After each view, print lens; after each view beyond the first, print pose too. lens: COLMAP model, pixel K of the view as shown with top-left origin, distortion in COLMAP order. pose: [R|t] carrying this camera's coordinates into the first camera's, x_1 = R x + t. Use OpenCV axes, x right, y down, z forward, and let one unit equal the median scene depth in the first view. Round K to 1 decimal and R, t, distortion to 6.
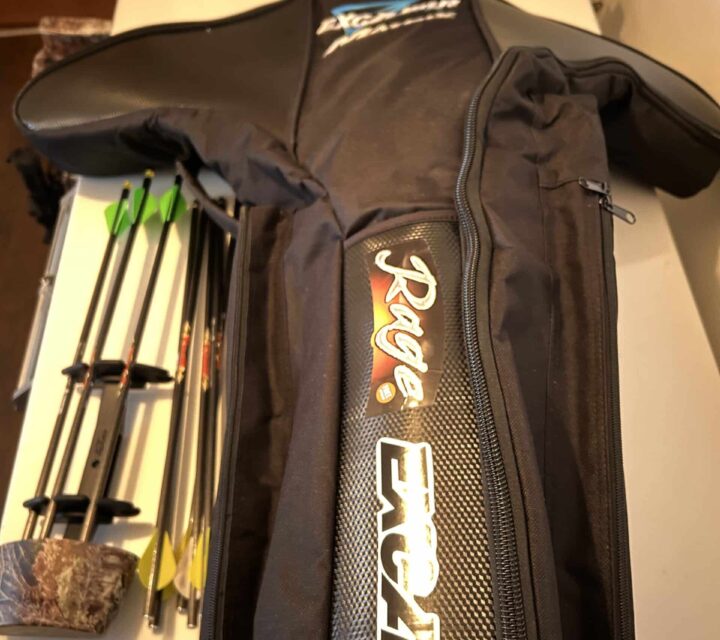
lens RADIAL K [[733.3, 0, 357.8], [0, 733.3, 323.6], [0, 0, 1]] dist [0.058665, 0.009801]
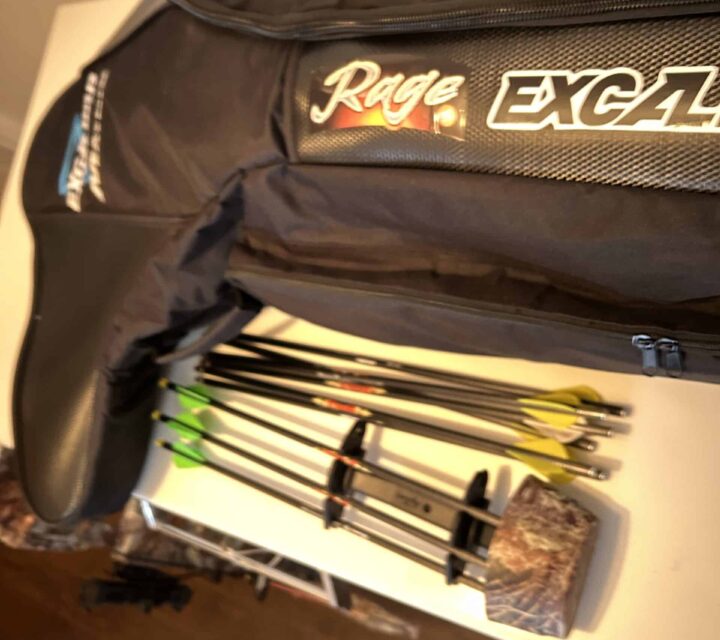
lens RADIAL K [[733.3, 0, 357.8], [0, 733.3, 323.6], [0, 0, 1]] dist [0.058665, 0.009801]
pose [[0.278463, -0.950172, 0.140113, -0.320210], [0.960174, 0.278883, -0.017032, 0.055087], [-0.022892, 0.139276, 0.989989, -0.001562]]
